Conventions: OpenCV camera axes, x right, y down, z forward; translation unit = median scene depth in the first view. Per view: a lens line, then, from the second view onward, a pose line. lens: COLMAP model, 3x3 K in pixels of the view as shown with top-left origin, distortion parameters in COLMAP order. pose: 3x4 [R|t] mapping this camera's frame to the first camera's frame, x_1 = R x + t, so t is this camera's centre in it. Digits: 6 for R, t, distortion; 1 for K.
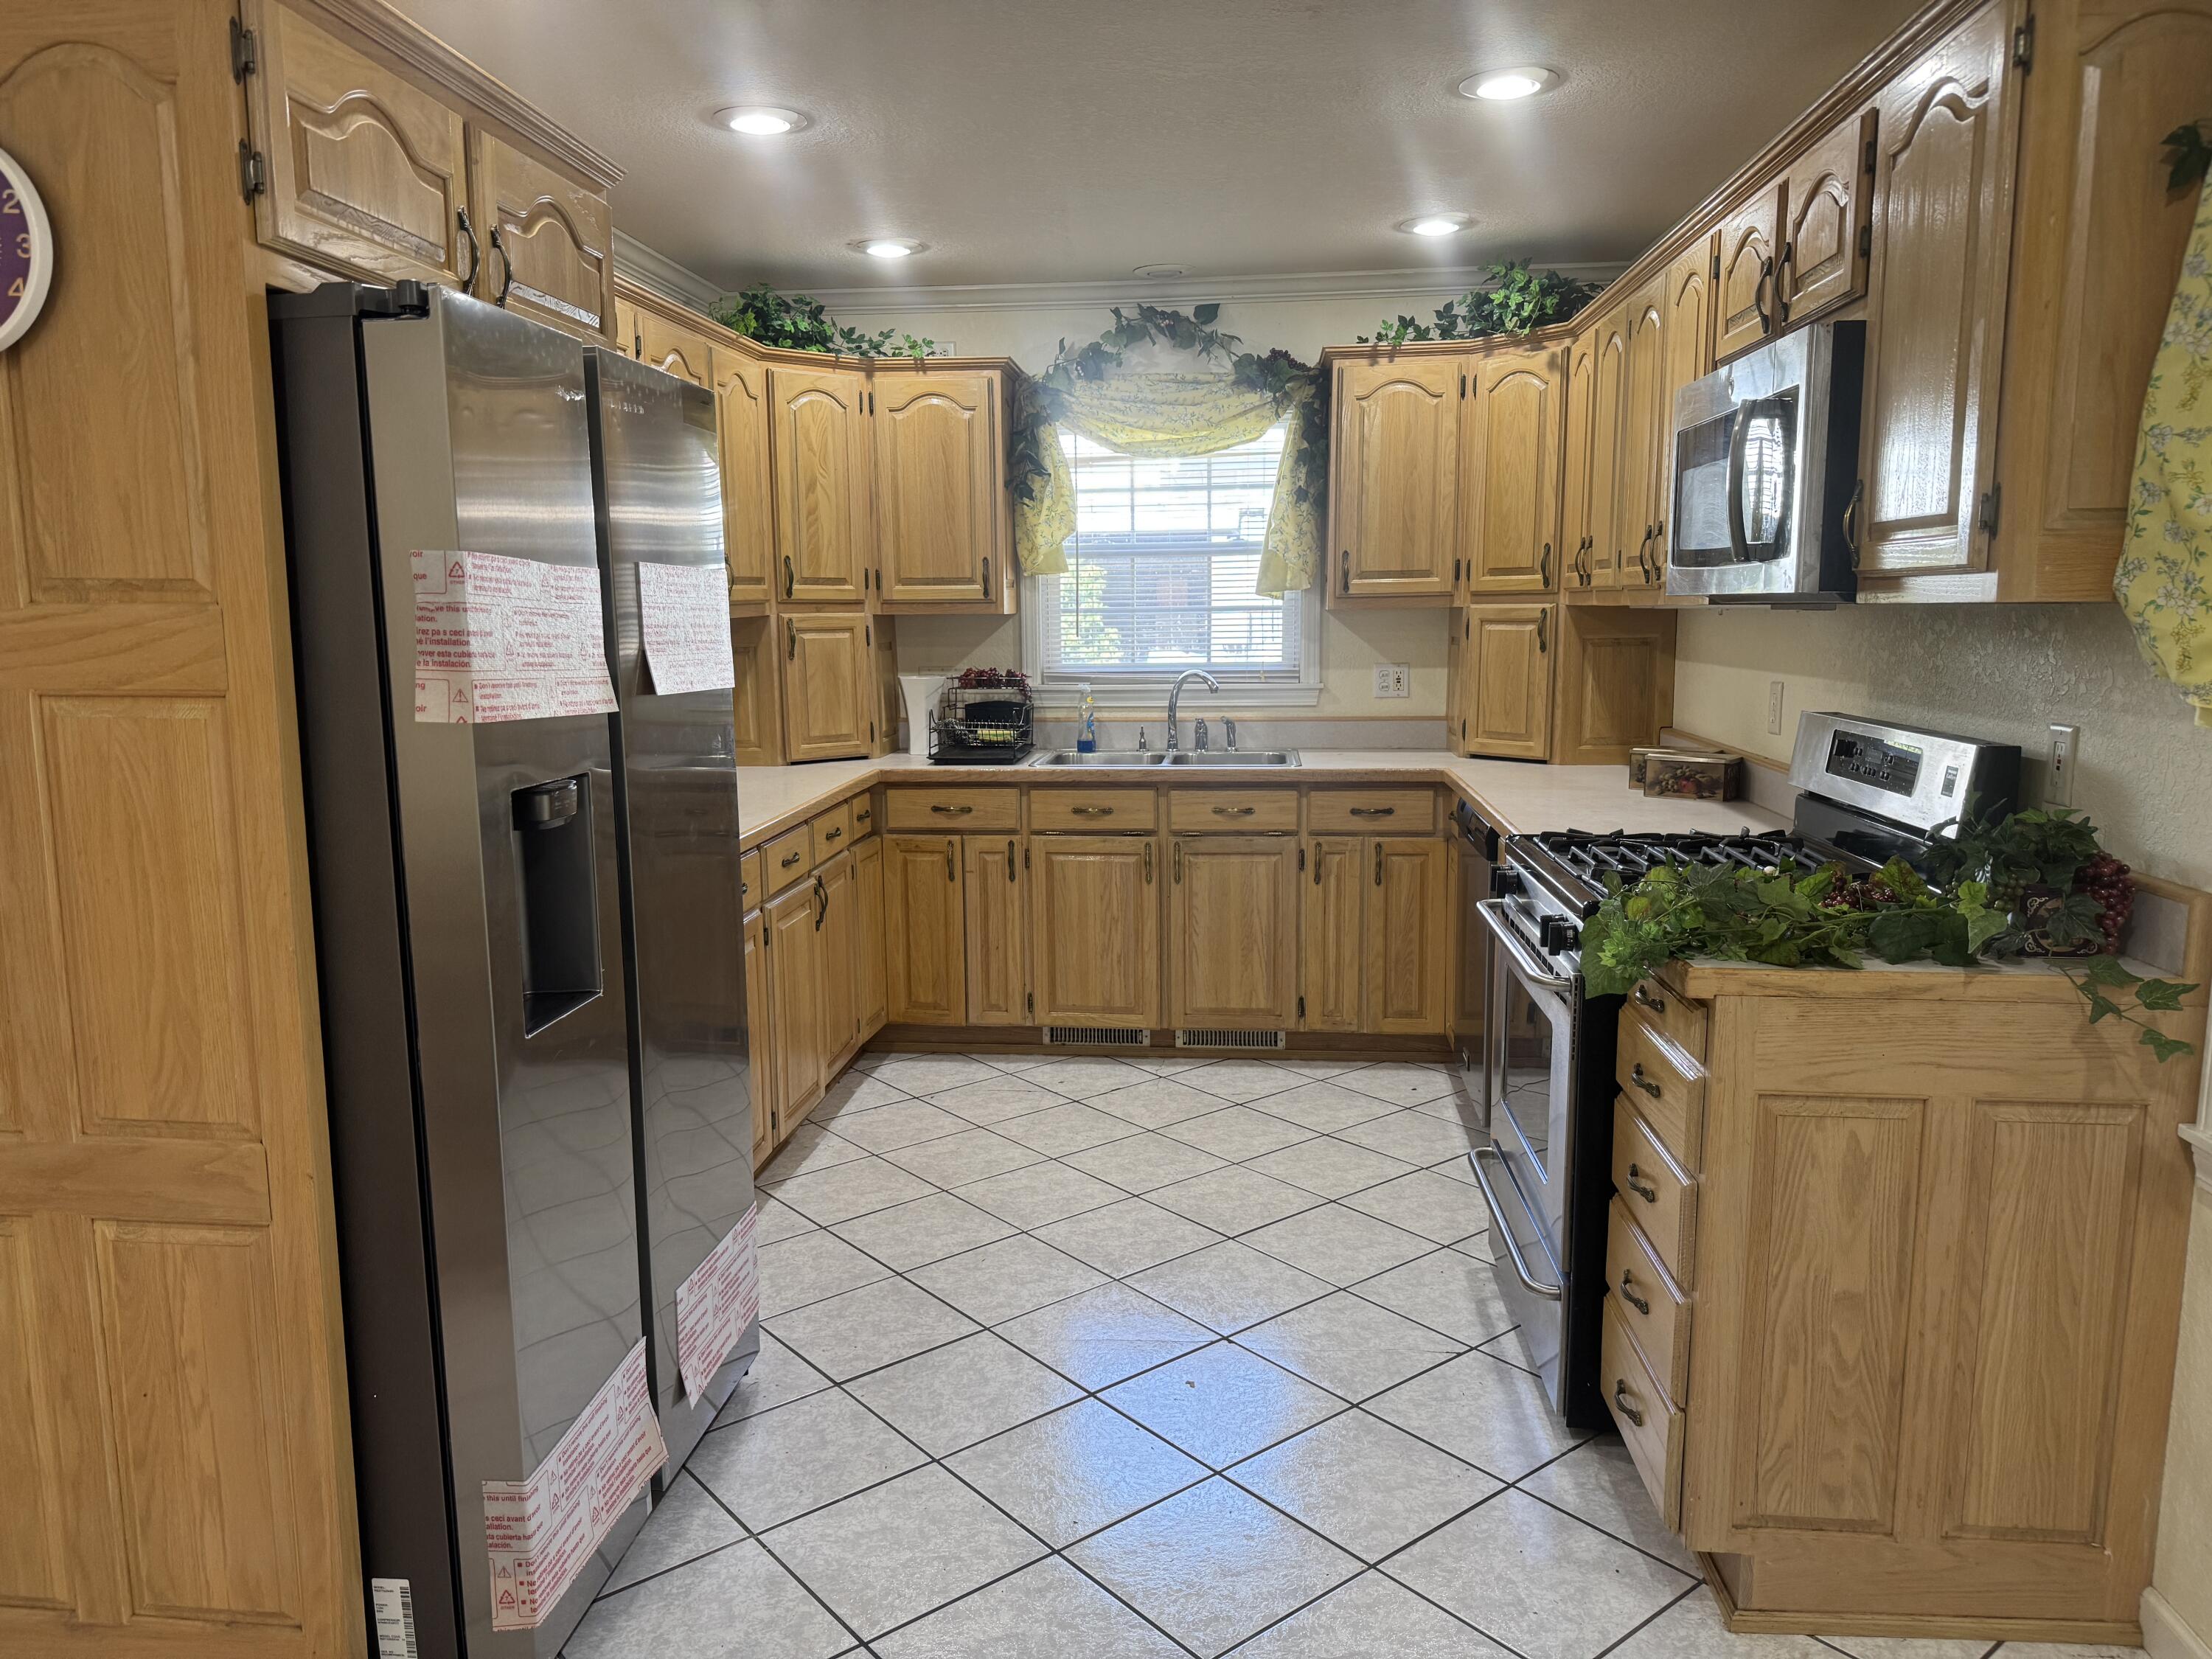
lens RADIAL K [[1555.8, 0, 1111.1], [0, 1555.8, 833.8], [0, 0, 1]] dist [0.069885, -0.090937]
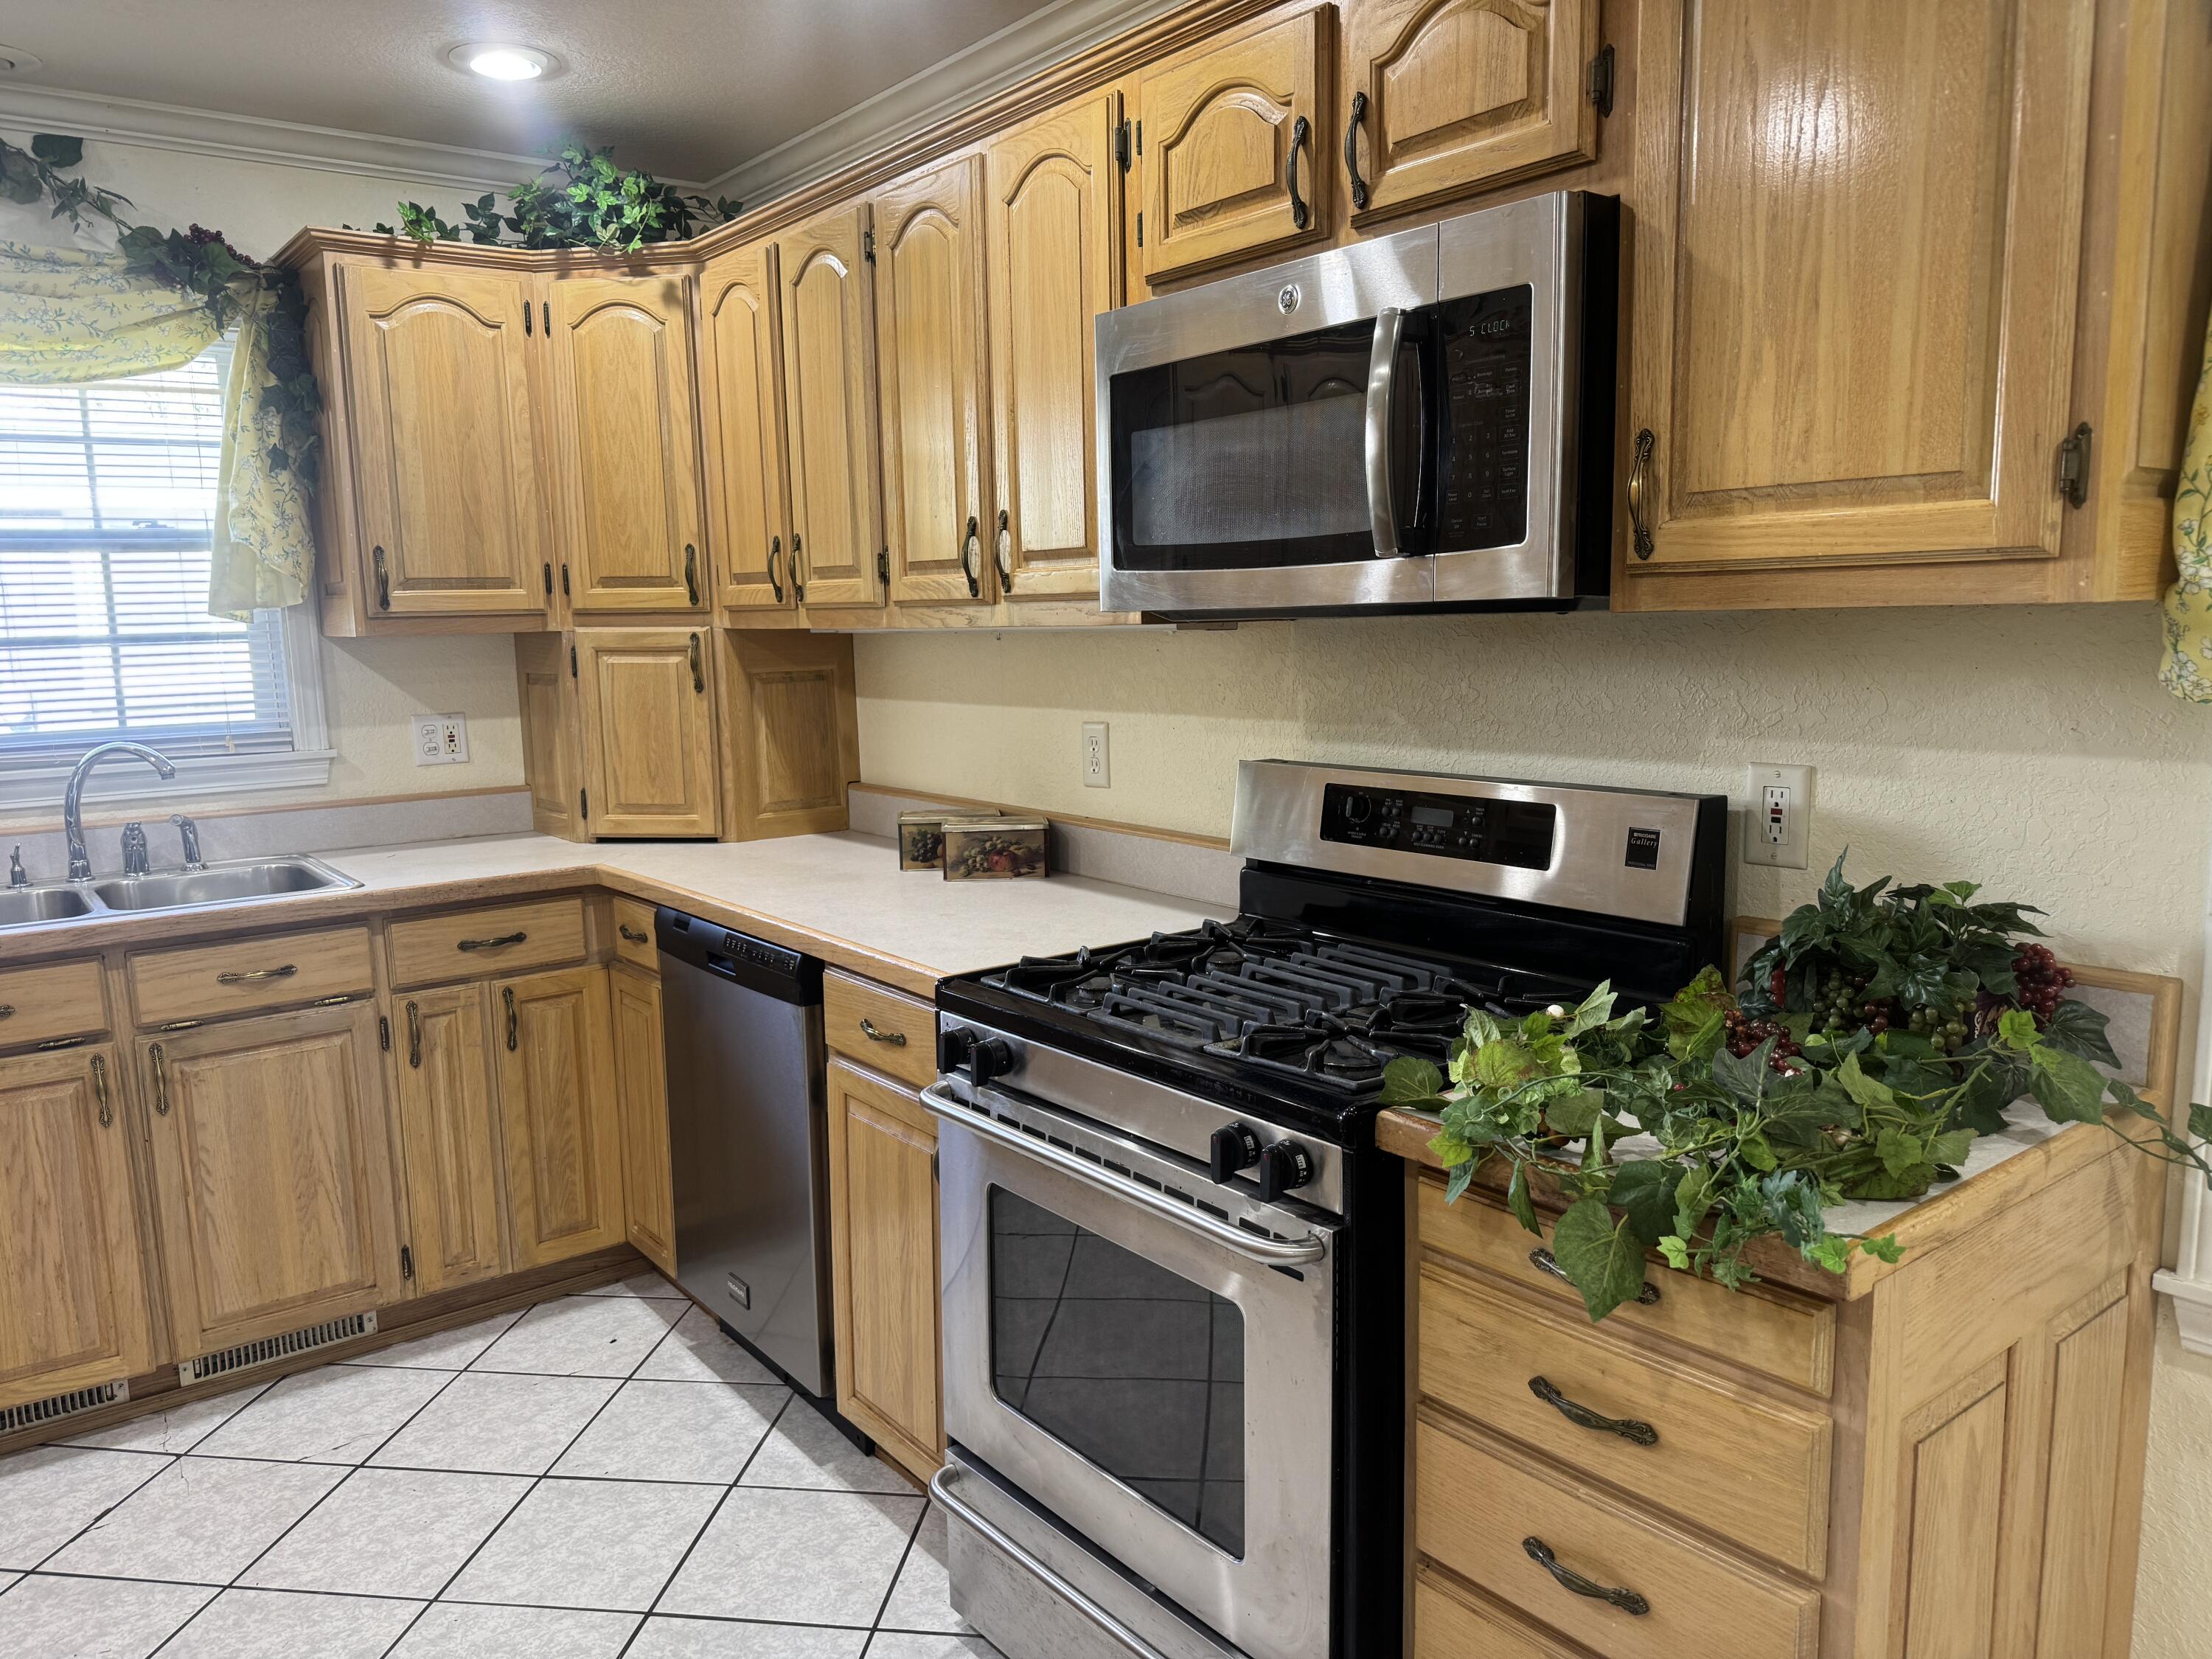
lens RADIAL K [[1555.8, 0, 1089.5], [0, 1555.8, 834.4], [0, 0, 1]] dist [0.069885, -0.090937]
pose [[0.731060, -0.101062, 0.674787, -0.089718], [0.112378, 0.993298, 0.027016, -0.048163], [-0.672995, 0.056082, 0.737518, 0.333172]]
